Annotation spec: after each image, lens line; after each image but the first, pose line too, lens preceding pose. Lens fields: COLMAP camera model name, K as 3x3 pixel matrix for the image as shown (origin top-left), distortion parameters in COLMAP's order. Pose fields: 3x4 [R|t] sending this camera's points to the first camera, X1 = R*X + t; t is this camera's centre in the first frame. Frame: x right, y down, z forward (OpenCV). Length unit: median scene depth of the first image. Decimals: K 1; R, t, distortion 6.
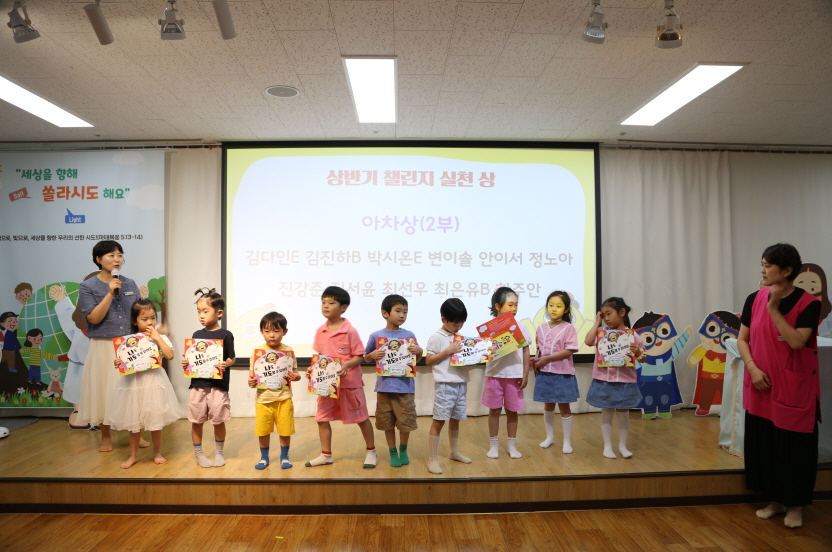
lens RADIAL K [[575.1, 0, 416.0], [0, 575.1, 276.0], [0, 0, 1]] dist [-0.107279, 0.057171]
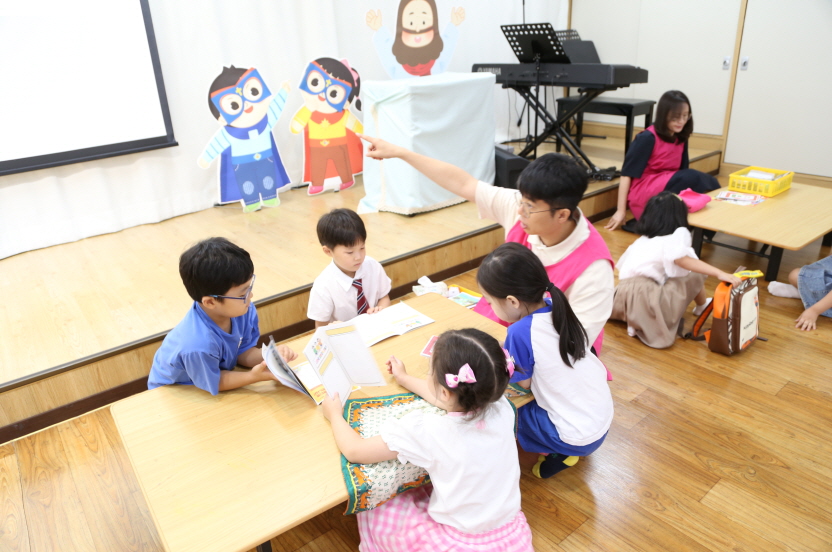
lens RADIAL K [[575.1, 0, 416.0], [0, 575.1, 276.0], [0, 0, 1]] dist [-0.107279, 0.057171]
pose [[0.801410, -0.267983, 0.534722, 0.154273], [0.041144, 0.916593, 0.397698, 0.035014], [-0.596699, -0.296719, 0.745593, 0.261394]]
